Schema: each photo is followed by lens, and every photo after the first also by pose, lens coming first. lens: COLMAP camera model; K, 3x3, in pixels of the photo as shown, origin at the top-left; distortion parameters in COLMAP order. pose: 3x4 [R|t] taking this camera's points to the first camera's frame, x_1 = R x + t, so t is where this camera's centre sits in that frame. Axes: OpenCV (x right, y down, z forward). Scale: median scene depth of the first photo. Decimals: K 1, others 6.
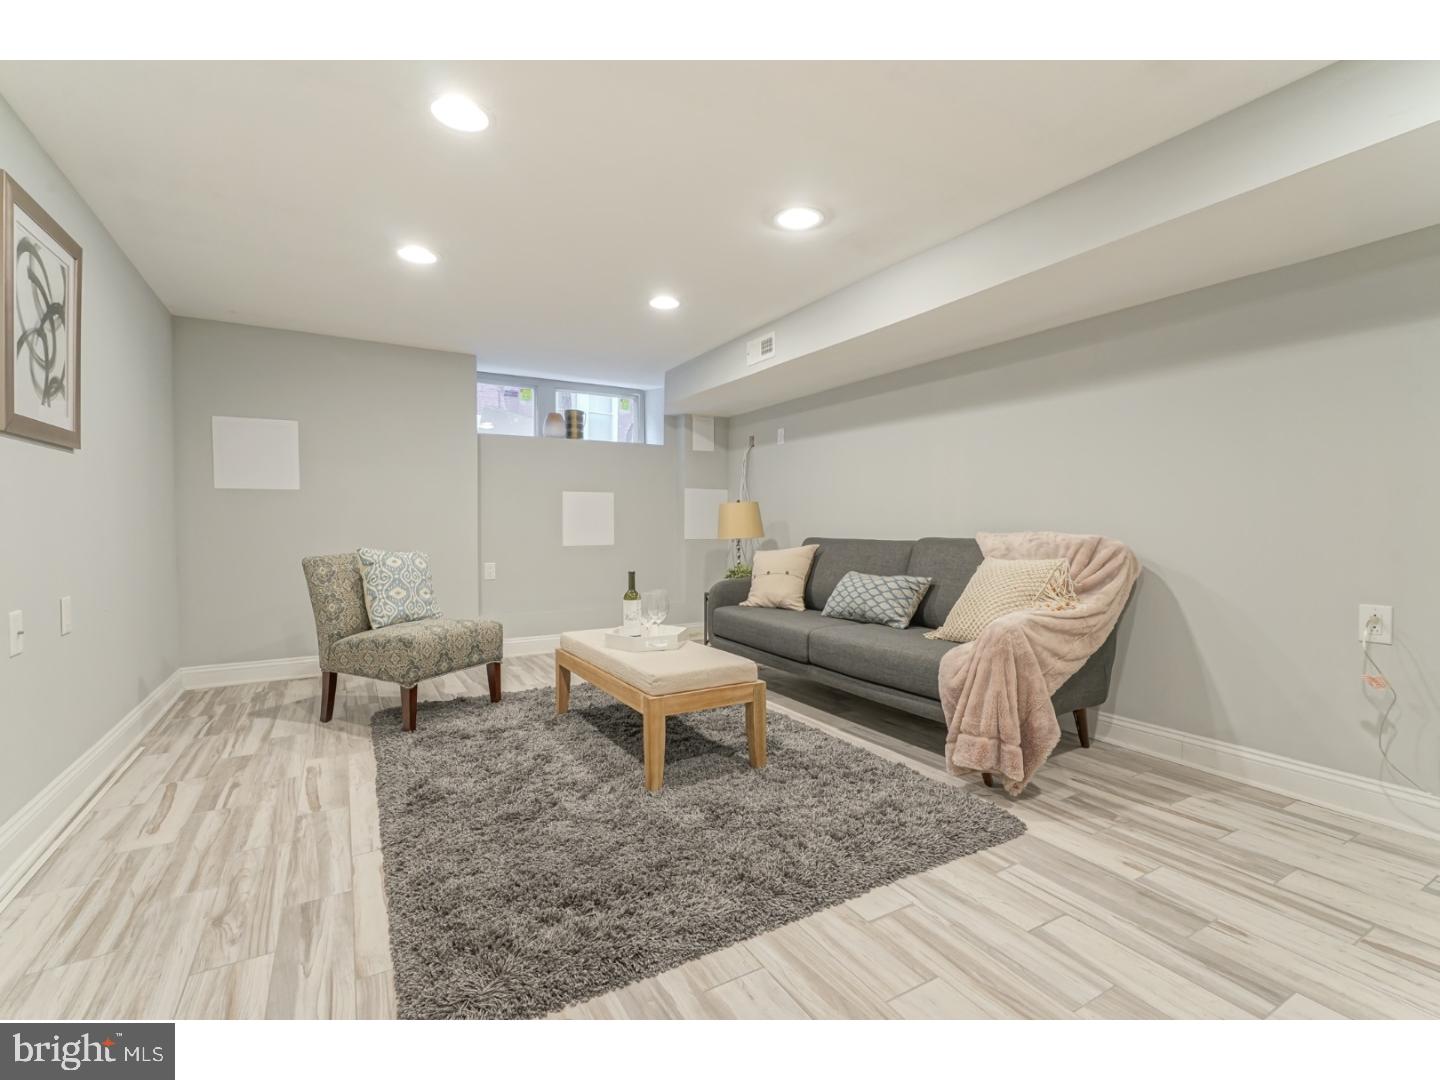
lens RADIAL K [[648.7, 0, 720.6], [0, 648.7, 538.9], [0, 0, 1]] dist [-0.006708, 0.002102]
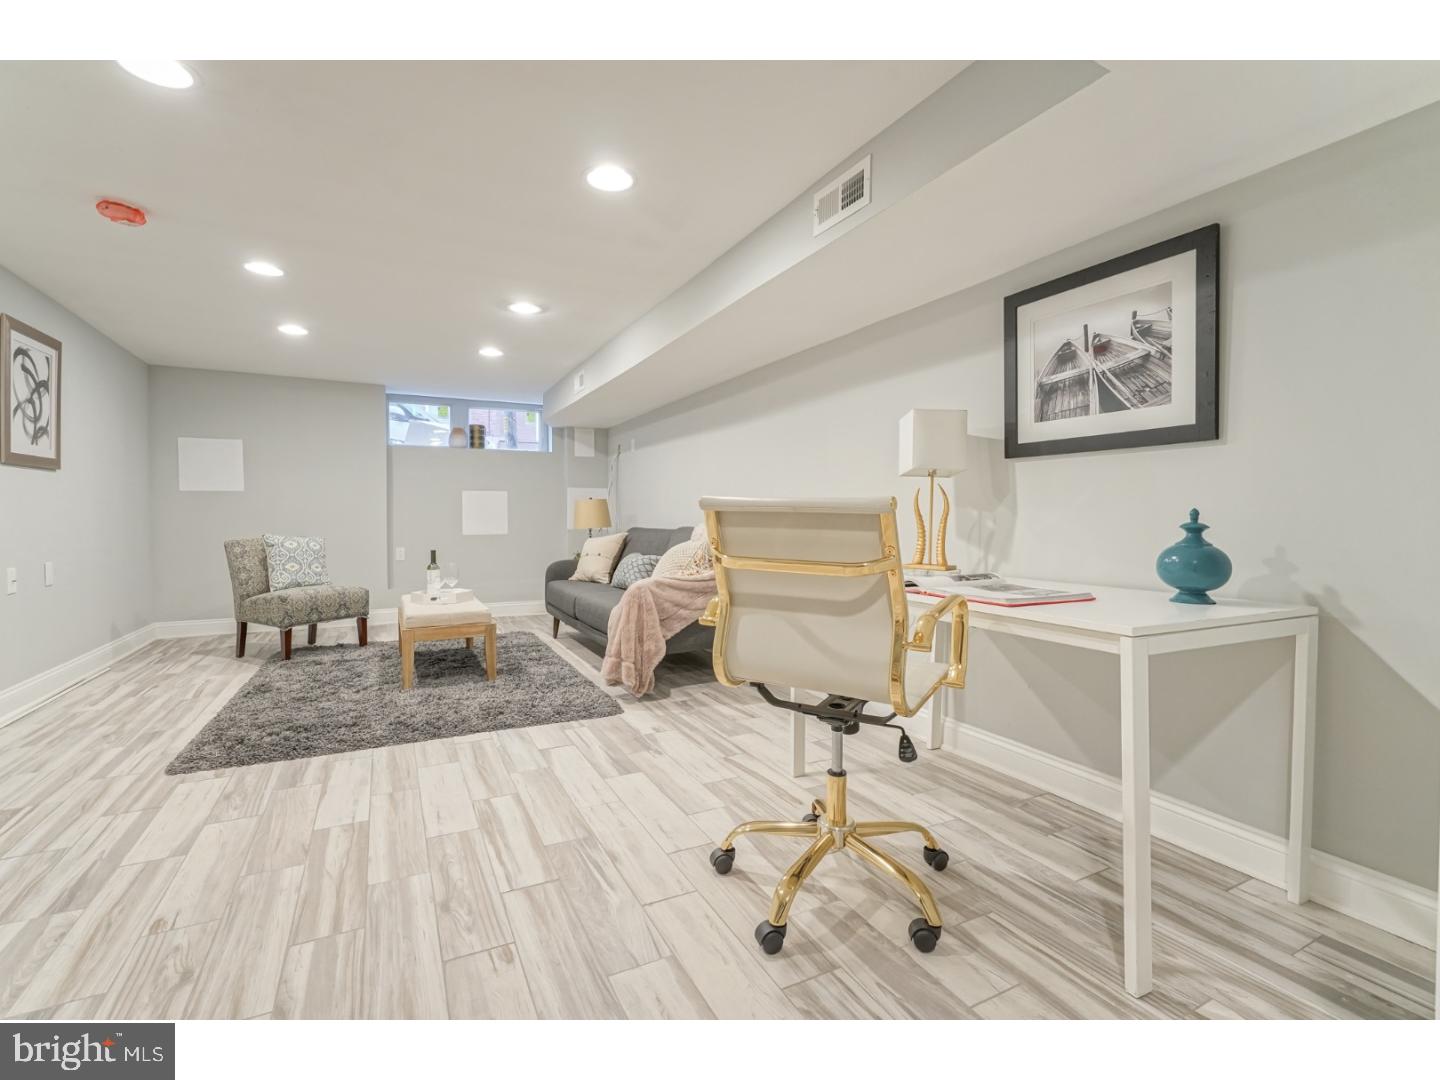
lens RADIAL K [[648.7, 0, 709.6], [0, 648.7, 530.6], [0, 0, 1]] dist [-0.006708, 0.002102]
pose [[0.998027, -0.000031, -0.062780, 0.507665], [-0.000118, 0.999997, -0.002376, 0.009767], [0.062780, 0.002379, 0.998025, -0.348187]]
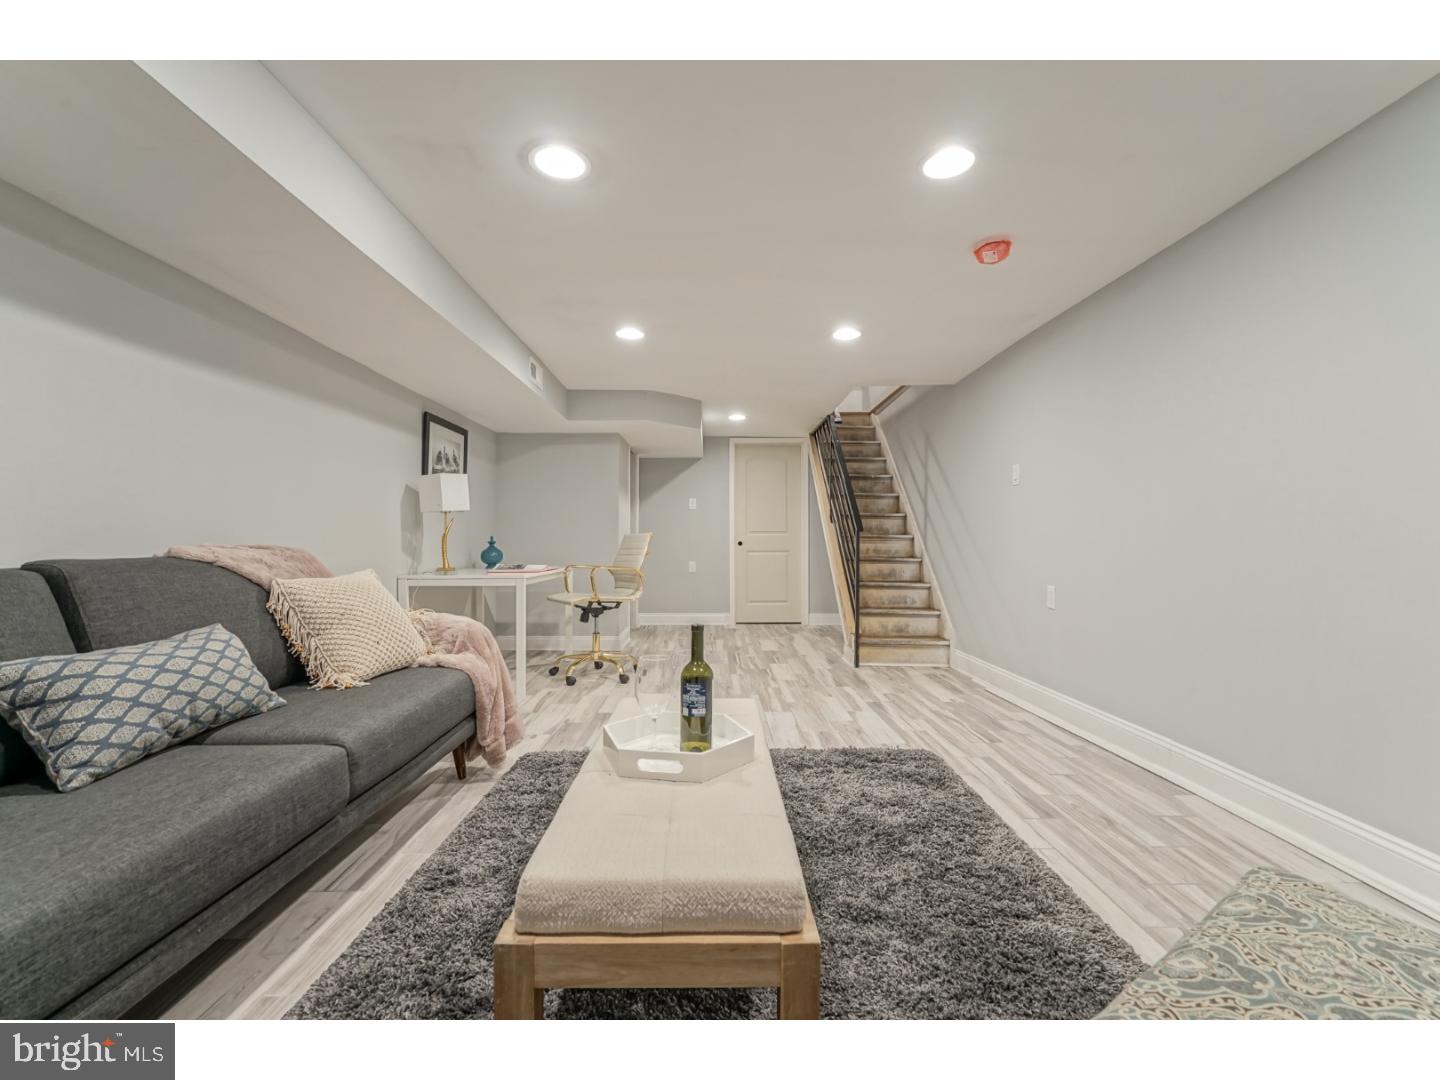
lens RADIAL K [[648.7, 0, 710.5], [0, 648.7, 538.0], [0, 0, 1]] dist [-0.006708, 0.002102]
pose [[-0.859817, 0.002043, 0.510599, -0.372293], [0.011766, 0.999806, 0.015812, -0.023568], [-0.510467, 0.019603, -0.859674, 1.294165]]
